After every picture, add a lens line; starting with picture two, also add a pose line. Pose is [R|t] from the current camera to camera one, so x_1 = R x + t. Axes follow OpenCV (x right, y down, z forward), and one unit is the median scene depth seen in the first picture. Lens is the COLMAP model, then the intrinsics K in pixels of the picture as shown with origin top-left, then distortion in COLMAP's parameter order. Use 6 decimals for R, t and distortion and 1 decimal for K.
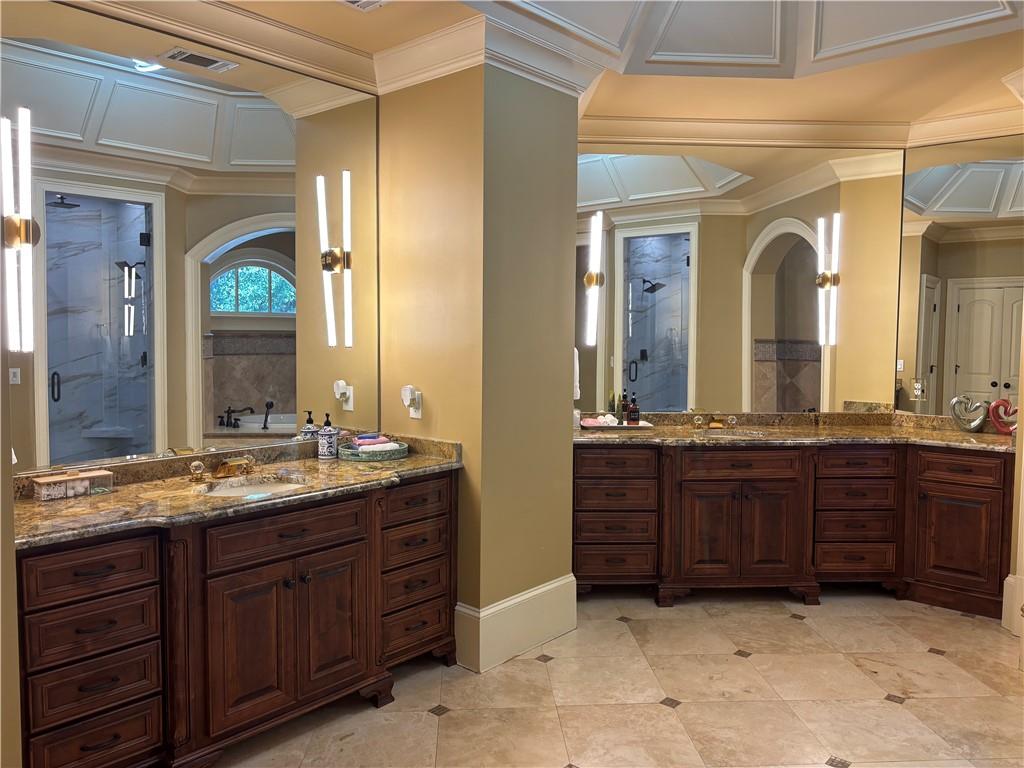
lens RADIAL K [[768.0, 0, 514.0], [0, 768.0, 372.3], [0, 0, 1]] dist [0.019640, -0.001423]
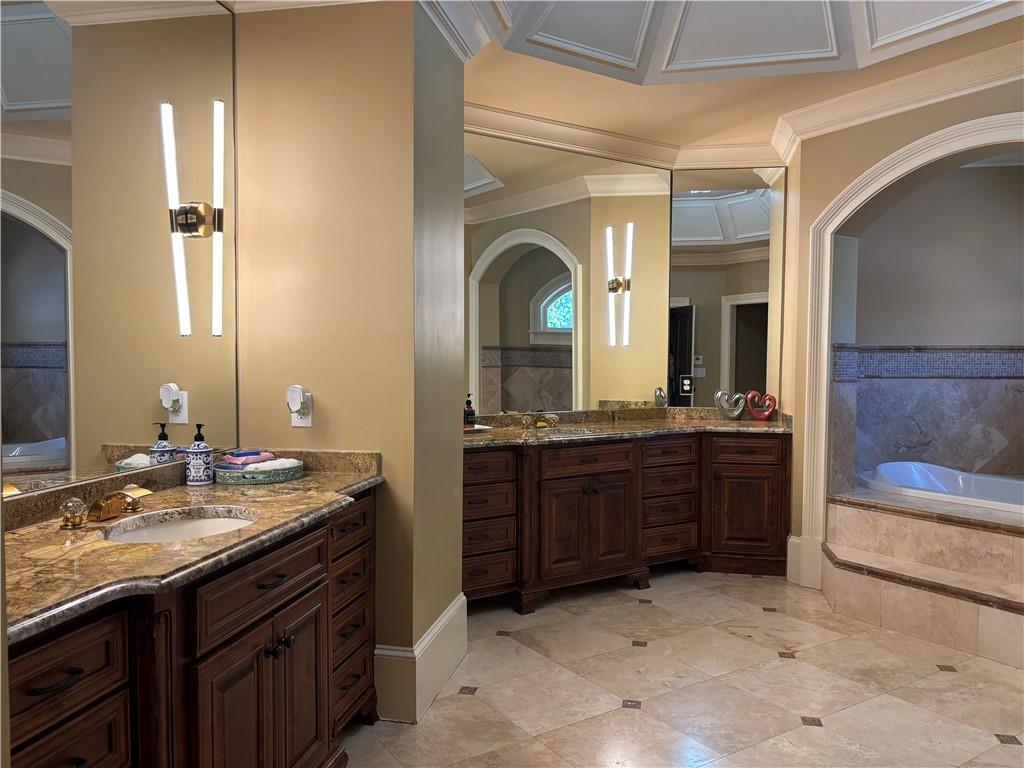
lens RADIAL K [[772.8, 0, 512.0], [0, 772.8, 384.0], [0, 0, 1]] dist [0.058403, -0.069414]
pose [[0.867686, -0.019723, 0.496721, -0.305652], [0.024395, 0.999698, -0.002919, 0.021017], [-0.496514, 0.014651, 0.867905, 0.169438]]
